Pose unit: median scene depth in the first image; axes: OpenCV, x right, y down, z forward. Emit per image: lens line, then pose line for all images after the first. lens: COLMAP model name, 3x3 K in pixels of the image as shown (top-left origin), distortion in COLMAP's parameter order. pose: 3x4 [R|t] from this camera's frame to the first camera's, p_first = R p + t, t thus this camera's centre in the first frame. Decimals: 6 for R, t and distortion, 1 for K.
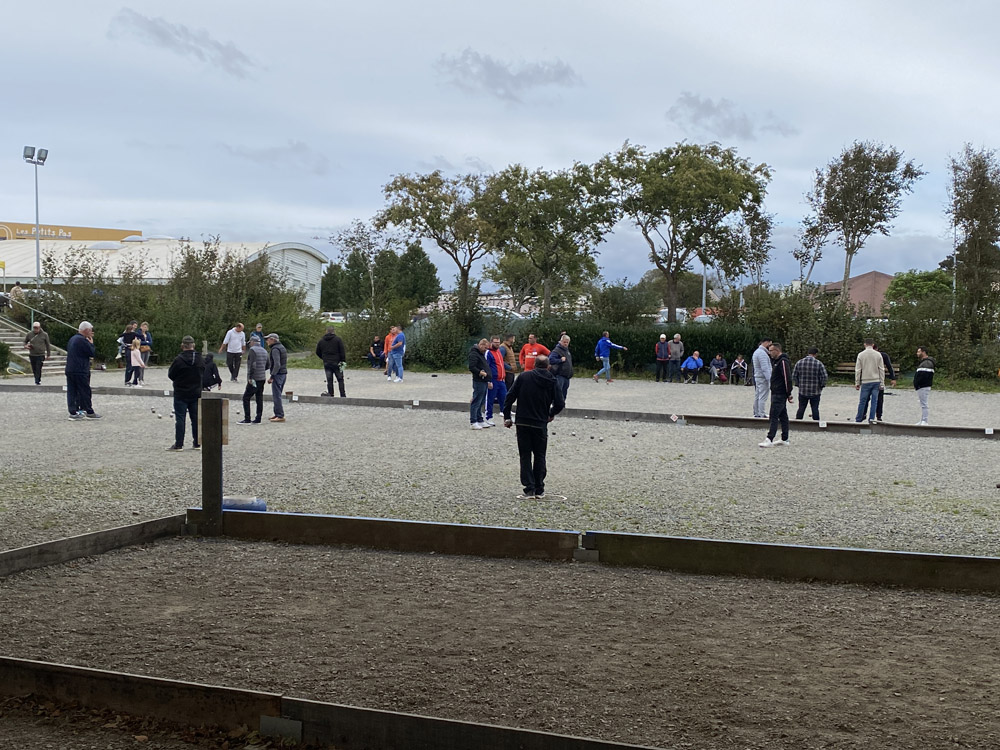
lens RADIAL K [[1205.6, 0, 500.0], [0, 1205.6, 375.0], [0, 0, 1]] dist [0.105819, -0.344935]
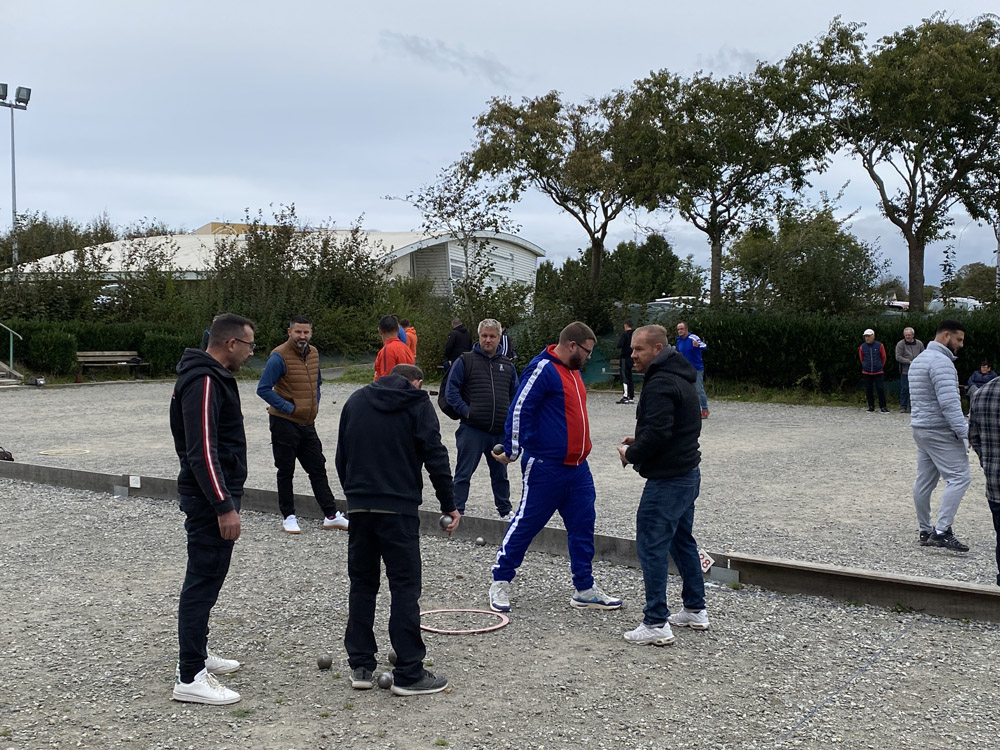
lens RADIAL K [[1205.6, 0, 500.0], [0, 1205.6, 375.0], [0, 0, 1]] dist [0.105819, -0.344935]
pose [[0.969104, 0.002583, -0.246638, 0.089519], [-0.003872, 0.999981, -0.004743, -0.007187], [0.246621, 0.005552, 0.969096, 0.347143]]
